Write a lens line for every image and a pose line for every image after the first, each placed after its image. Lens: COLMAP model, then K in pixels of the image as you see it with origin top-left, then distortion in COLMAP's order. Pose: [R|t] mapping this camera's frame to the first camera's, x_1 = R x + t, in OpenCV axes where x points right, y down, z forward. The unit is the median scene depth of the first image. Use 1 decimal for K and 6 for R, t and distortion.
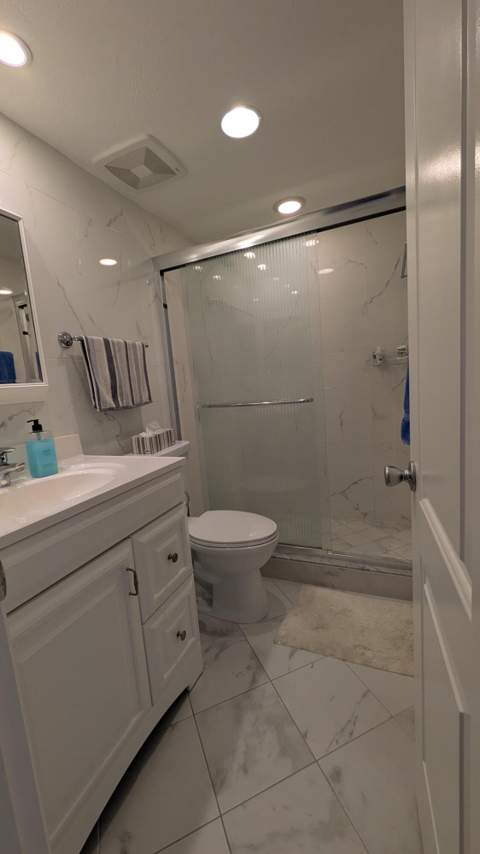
lens RADIAL K [[338.6, 0, 240.0], [0, 338.6, 427.0], [0, 0, 1]] dist [0.000604, -0.000058]
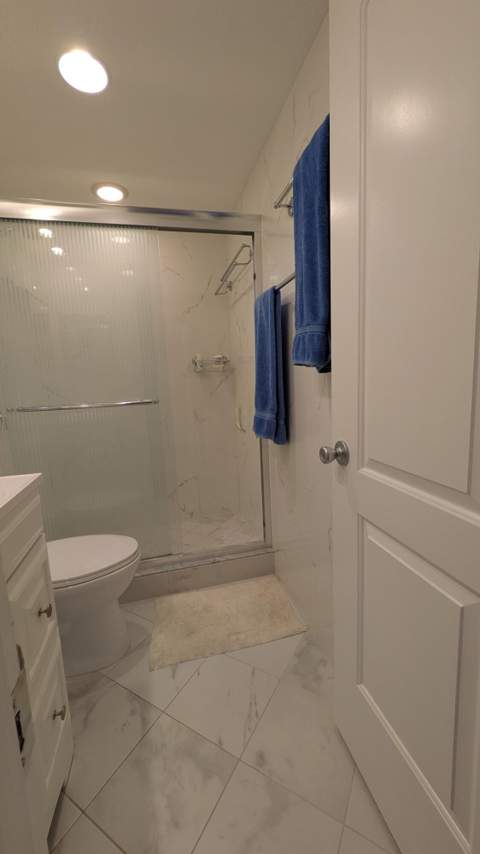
lens RADIAL K [[336.2, 0, 241.5], [0, 336.2, 429.4], [0, 0, 1]] dist [-0.000597, -0.000170]
pose [[0.788818, -0.046012, 0.612902, -0.209523], [0.061256, 0.998114, -0.003907, 0.019222], [-0.611567, 0.040626, 0.790149, 0.119171]]
